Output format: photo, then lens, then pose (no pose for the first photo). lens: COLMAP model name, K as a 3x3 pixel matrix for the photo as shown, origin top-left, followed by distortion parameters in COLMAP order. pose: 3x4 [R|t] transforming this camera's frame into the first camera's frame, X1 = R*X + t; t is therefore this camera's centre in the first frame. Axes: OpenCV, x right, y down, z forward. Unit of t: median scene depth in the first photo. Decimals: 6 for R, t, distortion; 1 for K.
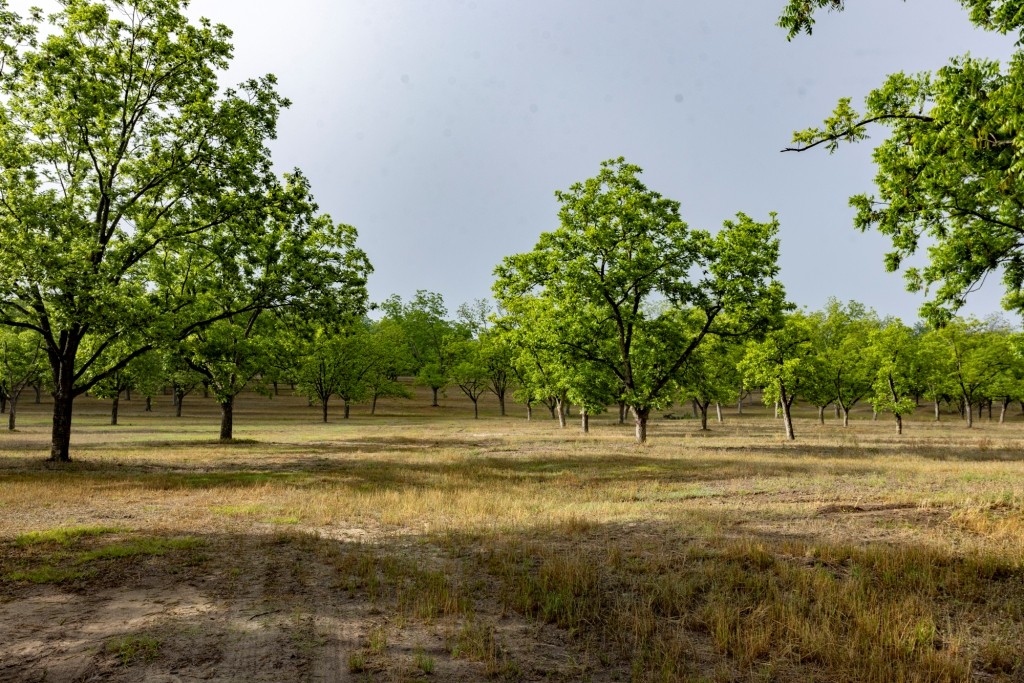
lens RADIAL K [[834.8, 0, 512.5], [0, 834.8, 338.7], [0, 0, 1]] dist [0.010339, 0.008676]
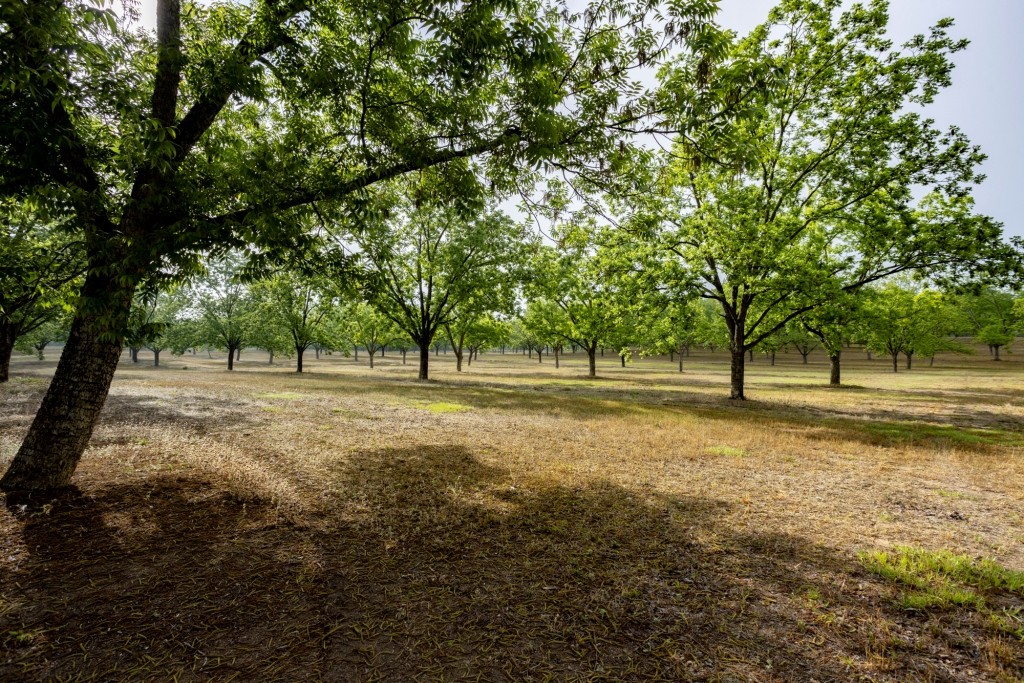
lens RADIAL K [[502.8, 0, 511.8], [0, 502.8, 343.0], [0, 0, 1]] dist [-0.000910, -0.000181]
pose [[0.663797, -0.014094, -0.747780, -0.104494], [0.051291, 0.998326, 0.026714, 0.010079], [0.746152, -0.056087, 0.663409, 0.118863]]
